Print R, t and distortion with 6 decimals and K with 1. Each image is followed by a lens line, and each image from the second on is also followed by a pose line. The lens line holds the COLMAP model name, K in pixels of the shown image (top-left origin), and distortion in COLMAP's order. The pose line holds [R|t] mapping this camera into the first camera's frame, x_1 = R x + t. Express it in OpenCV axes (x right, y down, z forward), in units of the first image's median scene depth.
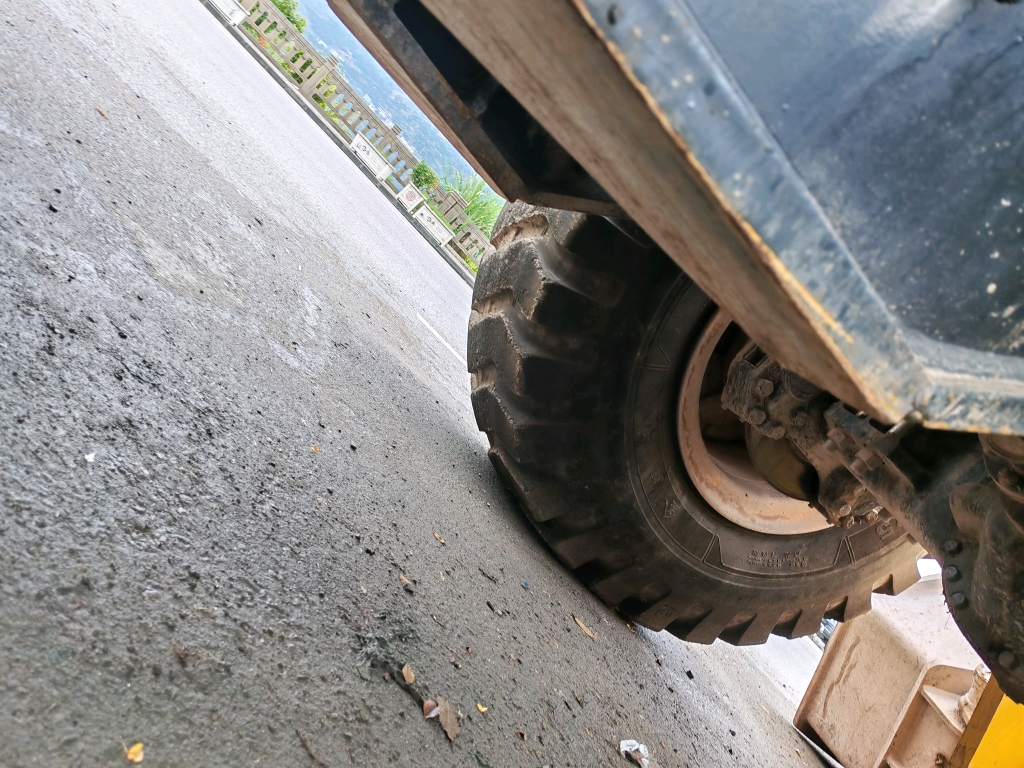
lens RADIAL K [[786.7, 0, 515.8], [0, 786.7, 387.2], [0, 0, 1]] dist [0.019690, -0.013977]
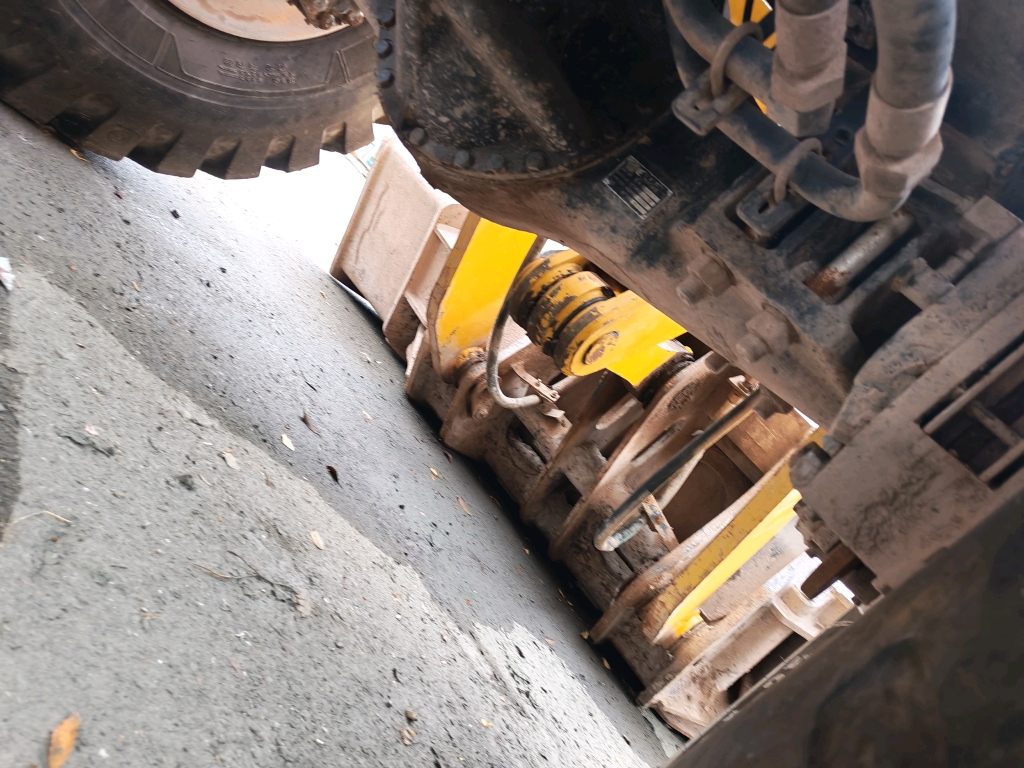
lens RADIAL K [[786.7, 0, 509.7], [0, 786.7, 382.7], [0, 0, 1]] dist [0.019690, -0.013977]
pose [[0.894030, -0.127824, 0.429385, 0.162769], [-0.094879, 0.882672, 0.460313, 0.093568], [-0.437845, -0.452274, 0.777007, 0.062339]]
